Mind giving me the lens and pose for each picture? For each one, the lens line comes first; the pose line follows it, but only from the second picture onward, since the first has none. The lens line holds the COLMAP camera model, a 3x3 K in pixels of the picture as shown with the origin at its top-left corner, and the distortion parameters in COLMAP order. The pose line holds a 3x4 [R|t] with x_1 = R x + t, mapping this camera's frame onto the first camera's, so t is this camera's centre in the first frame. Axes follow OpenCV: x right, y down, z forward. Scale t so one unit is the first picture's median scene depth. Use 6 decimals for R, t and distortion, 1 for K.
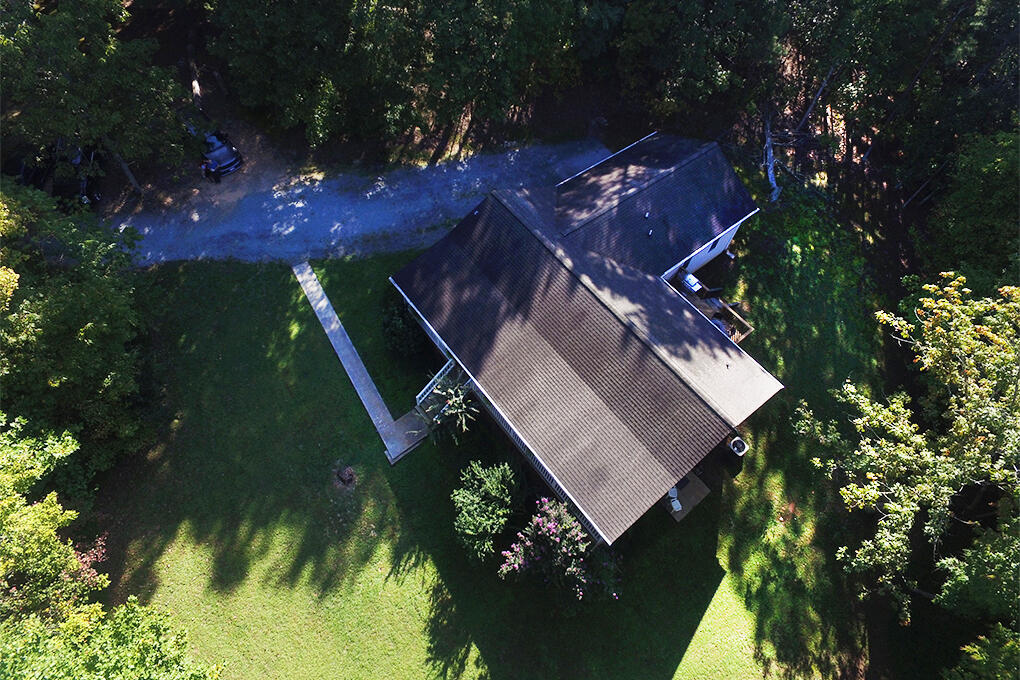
lens RADIAL K [[593.9, 0, 509.8], [0, 593.9, 335.1], [0, 0, 1]] dist [0.051834, -0.000139]
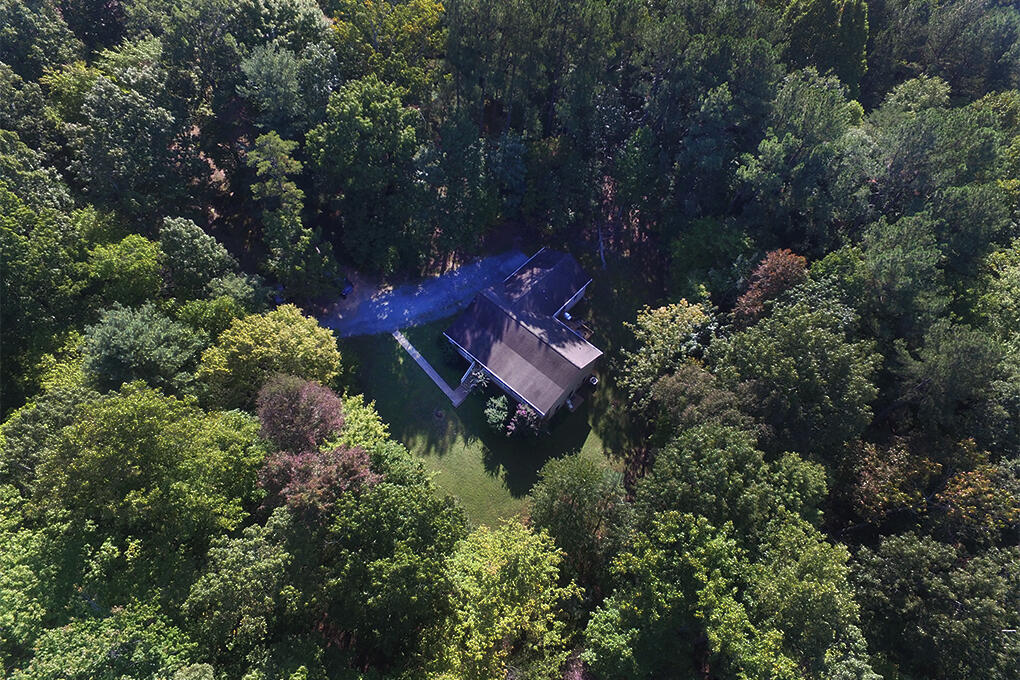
lens RADIAL K [[593.9, 0, 509.8], [0, 593.9, 335.1], [0, 0, 1]] dist [0.051834, -0.000139]
pose [[0.984989, -0.143718, 0.095610, -0.170934], [0.146424, 0.988980, -0.021876, 0.006679], [-0.091413, 0.035547, 0.995178, -1.479288]]
